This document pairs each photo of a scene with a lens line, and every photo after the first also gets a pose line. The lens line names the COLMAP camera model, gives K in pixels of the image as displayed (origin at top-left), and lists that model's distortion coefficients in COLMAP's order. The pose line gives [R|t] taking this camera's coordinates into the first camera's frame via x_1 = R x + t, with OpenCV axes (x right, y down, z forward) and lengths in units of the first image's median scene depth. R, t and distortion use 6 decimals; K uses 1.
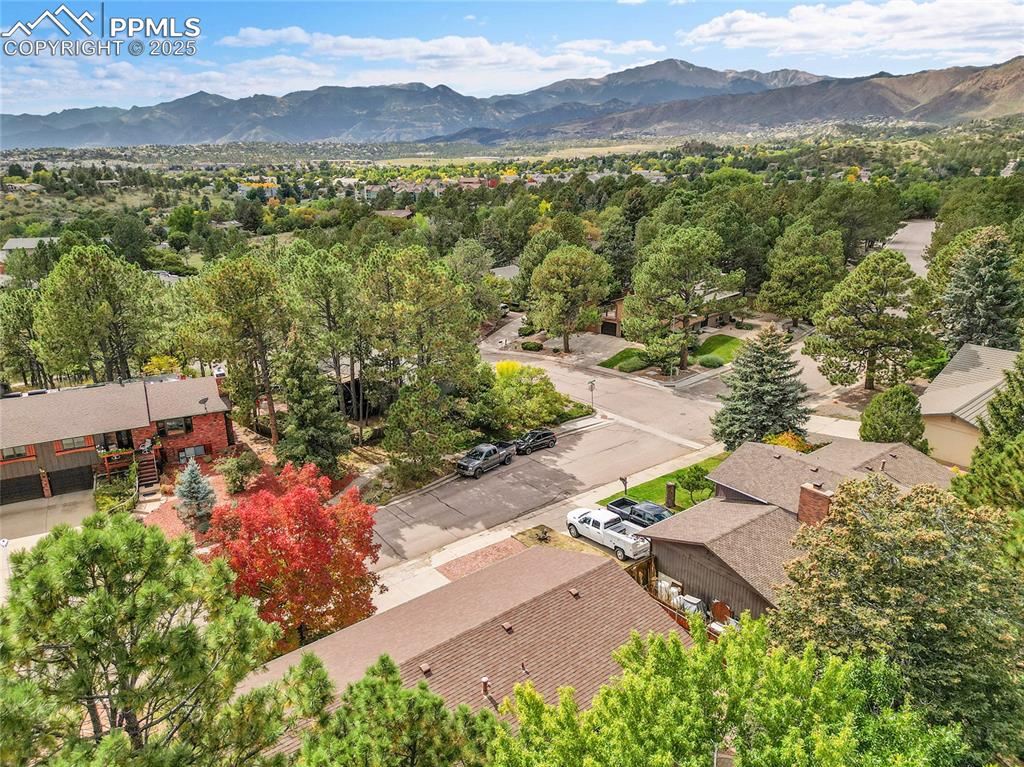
lens RADIAL K [[712.9, 0, 516.4], [0, 712.9, 387.4], [0, 0, 1]] dist [0.044397, -0.036519]
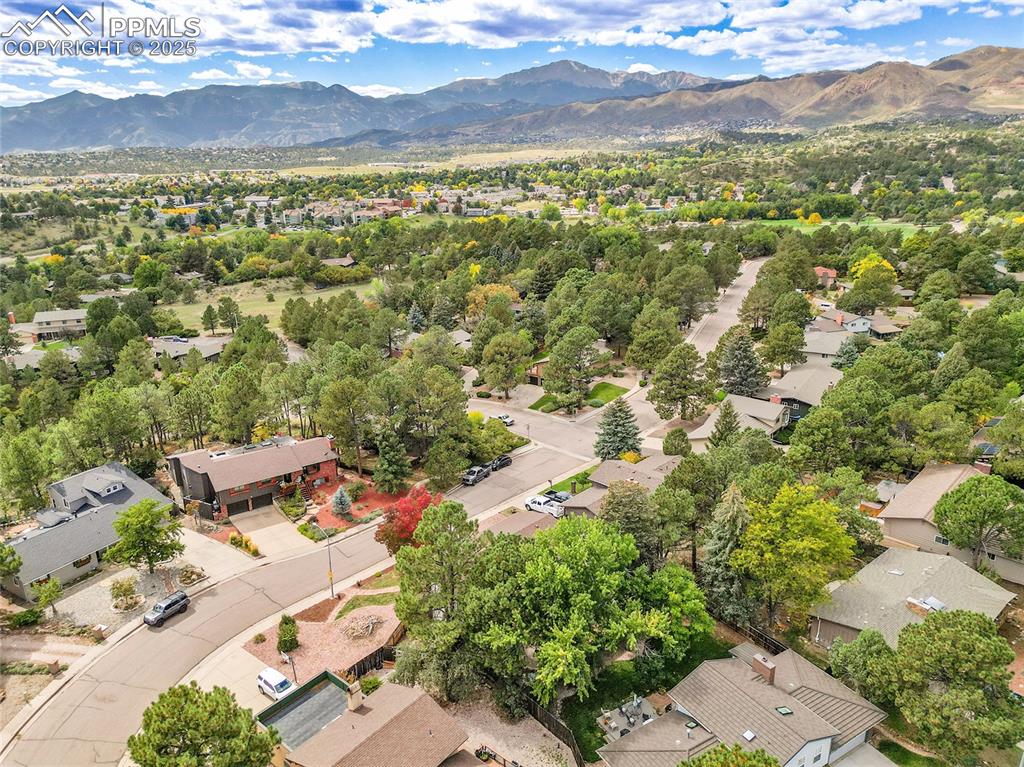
lens RADIAL K [[712.9, 0, 511.4], [0, 712.9, 384.2], [0, 0, 1]] dist [0.044397, -0.036519]
pose [[0.992188, -0.050468, 0.114086, -0.079176], [0.050770, 0.998710, 0.000258, -0.068151], [-0.113952, 0.005536, 0.993471, -0.449294]]
